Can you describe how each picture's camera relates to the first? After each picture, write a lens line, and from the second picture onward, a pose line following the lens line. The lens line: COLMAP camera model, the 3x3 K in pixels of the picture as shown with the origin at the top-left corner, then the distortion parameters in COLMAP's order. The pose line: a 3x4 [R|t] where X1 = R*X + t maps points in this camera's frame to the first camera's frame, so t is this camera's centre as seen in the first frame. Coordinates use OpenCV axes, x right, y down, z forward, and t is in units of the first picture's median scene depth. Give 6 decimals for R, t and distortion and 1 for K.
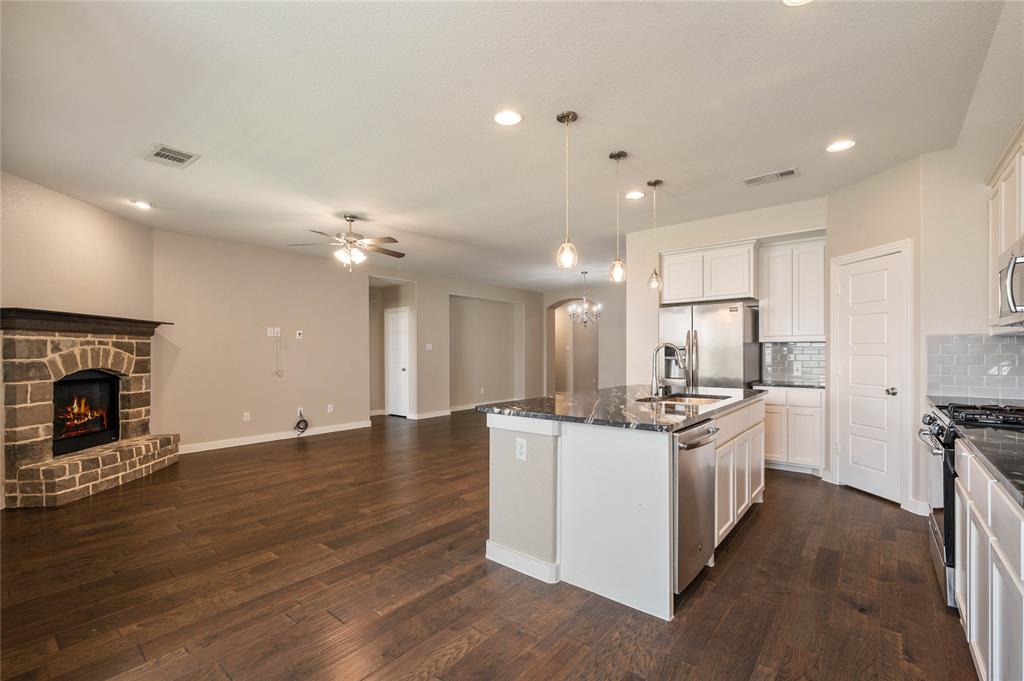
lens RADIAL K [[443.6, 0, 516.2], [0, 443.6, 354.5], [0, 0, 1]] dist [-0.001709, 0.000181]
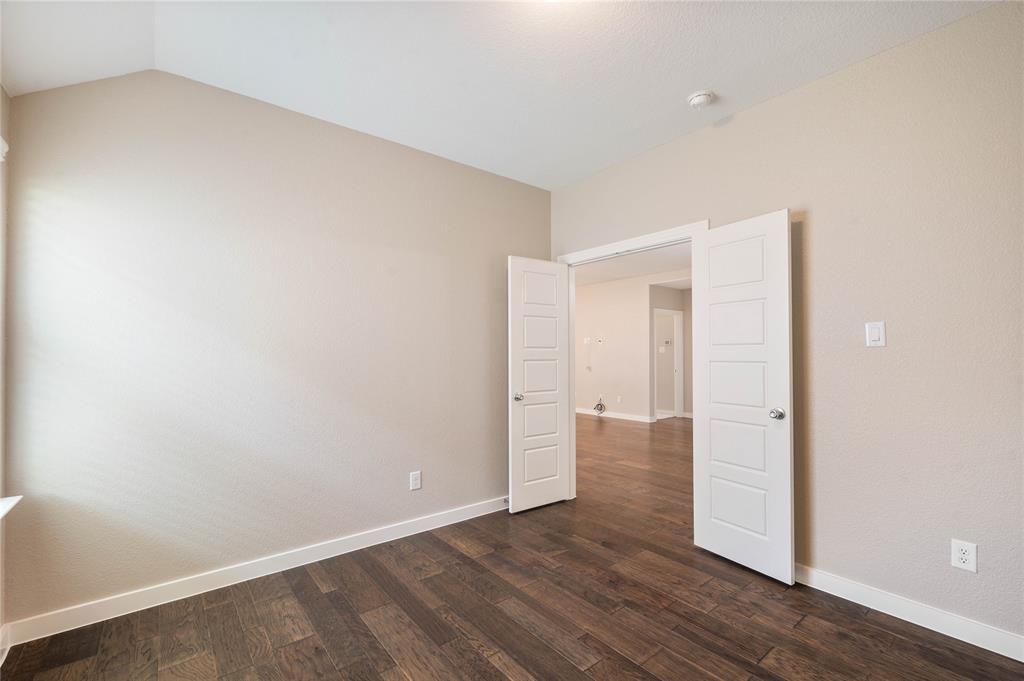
lens RADIAL K [[443.6, 0, 504.1], [0, 443.6, 344.1], [0, 0, 1]] dist [-0.001709, 0.000181]
pose [[-0.224176, -0.015644, -0.974423, 1.457095], [-0.002927, 0.999877, -0.015380, -0.022856], [0.974544, -0.000596, -0.224194, 1.621092]]
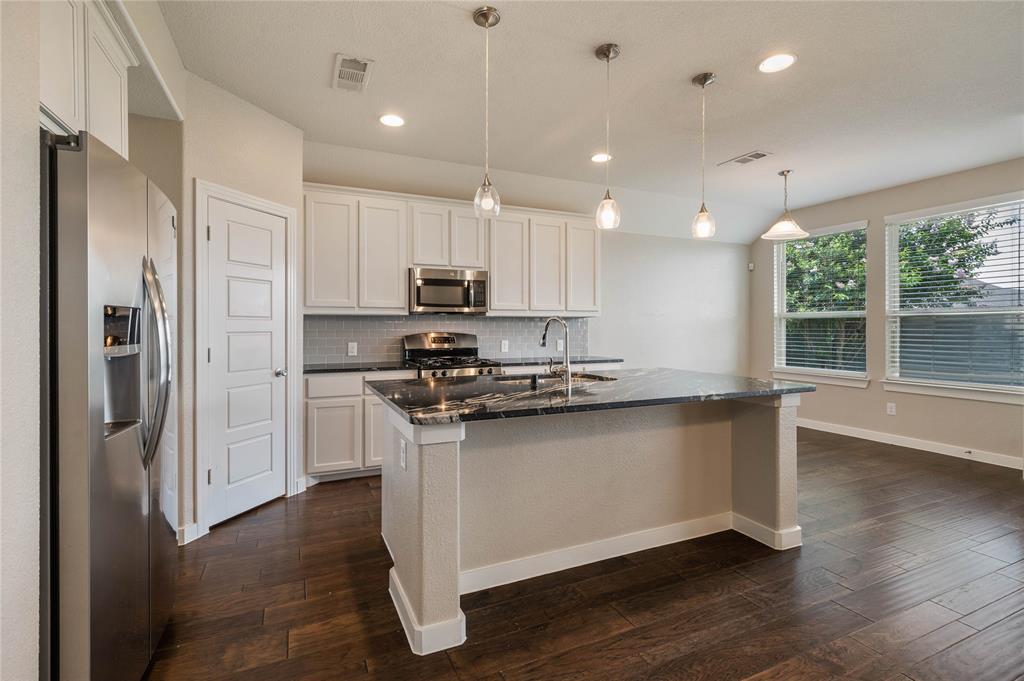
lens RADIAL K [[460.3, 0, 497.4], [0, 460.3, 328.7], [0, 0, 1]] dist [-0.014375, 0.000230]
pose [[-0.891827, 0.002066, 0.452372, 0.045708], [0.006091, 0.999954, 0.007442, -0.007560], [-0.452336, 0.009392, -0.891798, 1.394376]]
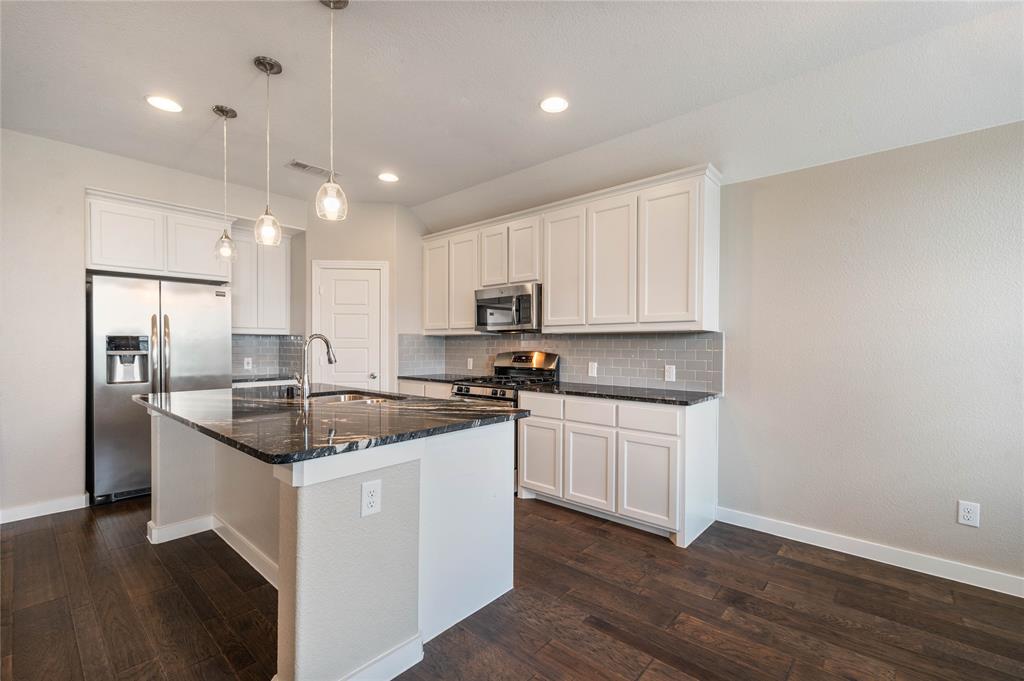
lens RADIAL K [[443.6, 0, 513.4], [0, 443.6, 349.9], [0, 0, 1]] dist [-0.001709, 0.000181]
pose [[0.031545, -0.006959, 0.999478, -0.373237], [0.000459, 0.999976, 0.006948, -0.001237], [-0.999502, 0.000239, 0.031548, 0.471873]]
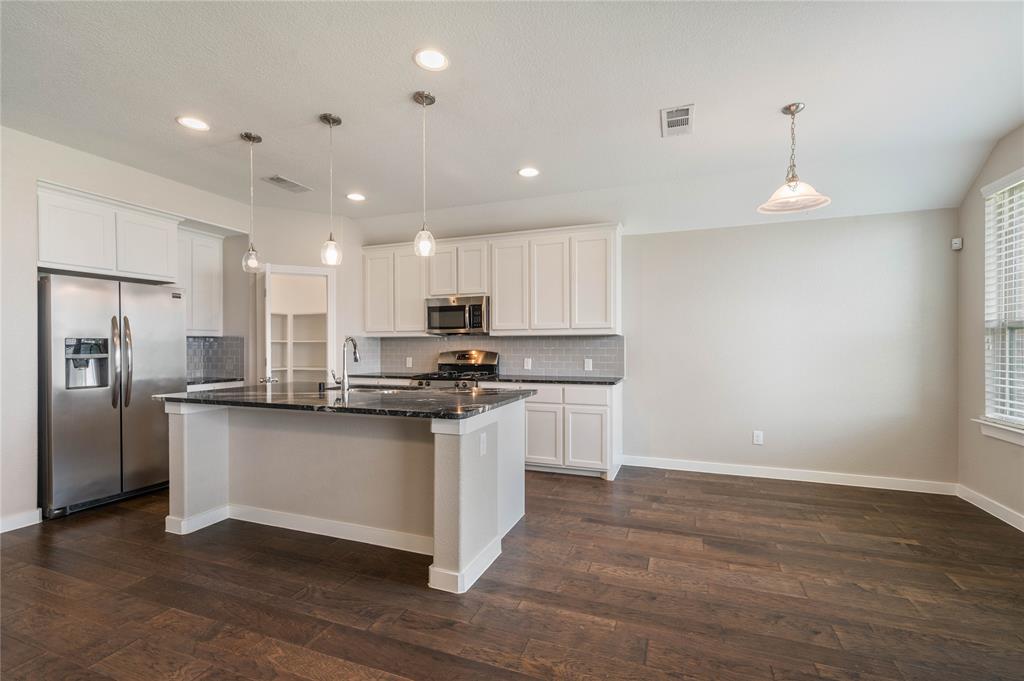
lens RADIAL K [[443.6, 0, 518.2], [0, 443.6, 348.5], [0, 0, 1]] dist [-0.001709, 0.000181]
pose [[-0.326427, -0.001756, 0.945221, -0.567372], [0.008360, 0.999954, 0.004744, -0.001211], [-0.945185, 0.009451, -0.326397, 0.752173]]
